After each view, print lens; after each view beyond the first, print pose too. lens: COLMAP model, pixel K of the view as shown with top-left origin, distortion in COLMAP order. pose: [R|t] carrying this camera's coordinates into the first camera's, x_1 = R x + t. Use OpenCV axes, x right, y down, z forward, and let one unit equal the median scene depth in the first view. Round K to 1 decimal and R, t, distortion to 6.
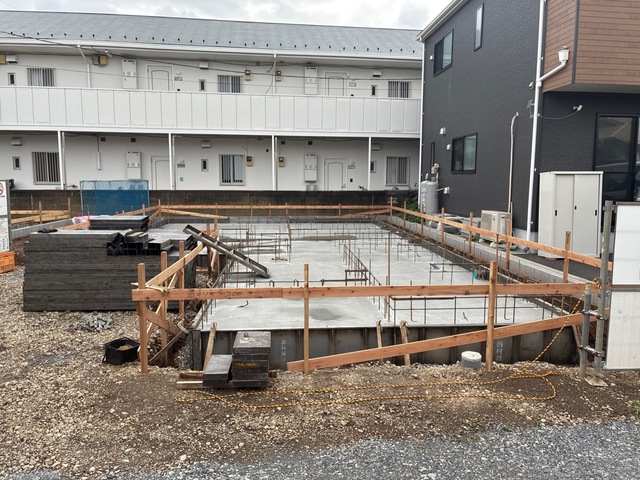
lens RADIAL K [[484.5, 0, 325.4], [0, 484.5, 238.3], [0, 0, 1]] dist [0.014088, -0.022984]
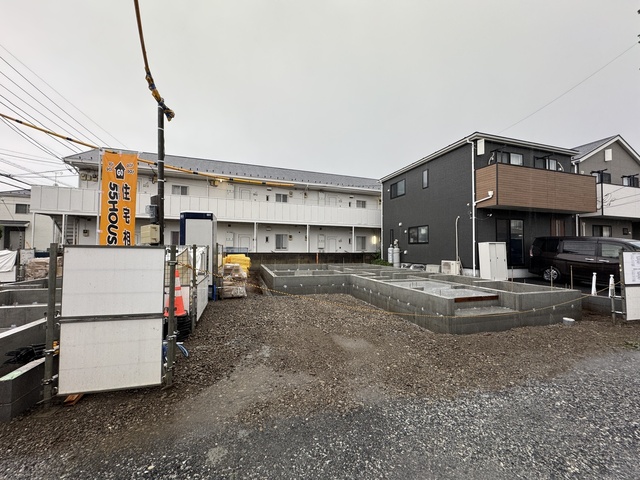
lens RADIAL K [[255.2, 0, 320.6], [0, 255.2, 241.2], [0, 0, 1]] dist [-0.001866, 0.000313]
pose [[0.978239, 0.007196, 0.207355, -0.267092], [0.024144, 0.988661, -0.148213, 0.007108], [-0.206070, 0.149994, 0.966973, 0.007599]]
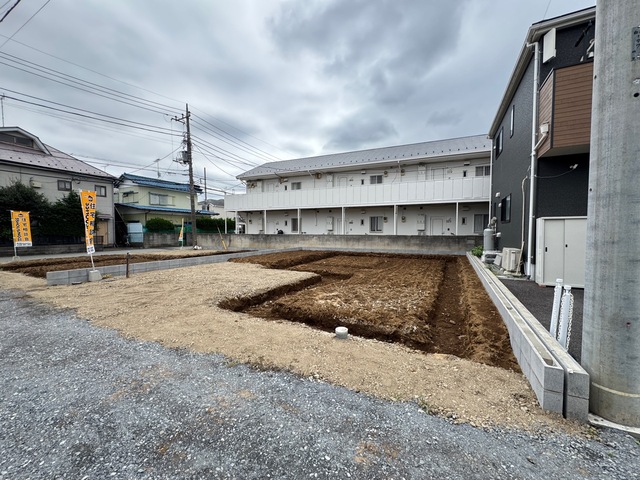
lens RADIAL K [[255.2, 0, 320.3], [0, 255.2, 242.0], [0, 0, 1]] dist [-0.001866, 0.000313]
pose [[0.843612, 0.017605, -0.536665, 0.167953], [-0.061133, 0.996113, -0.063421, 0.003576], [0.533462, 0.086311, 0.841409, 0.060091]]
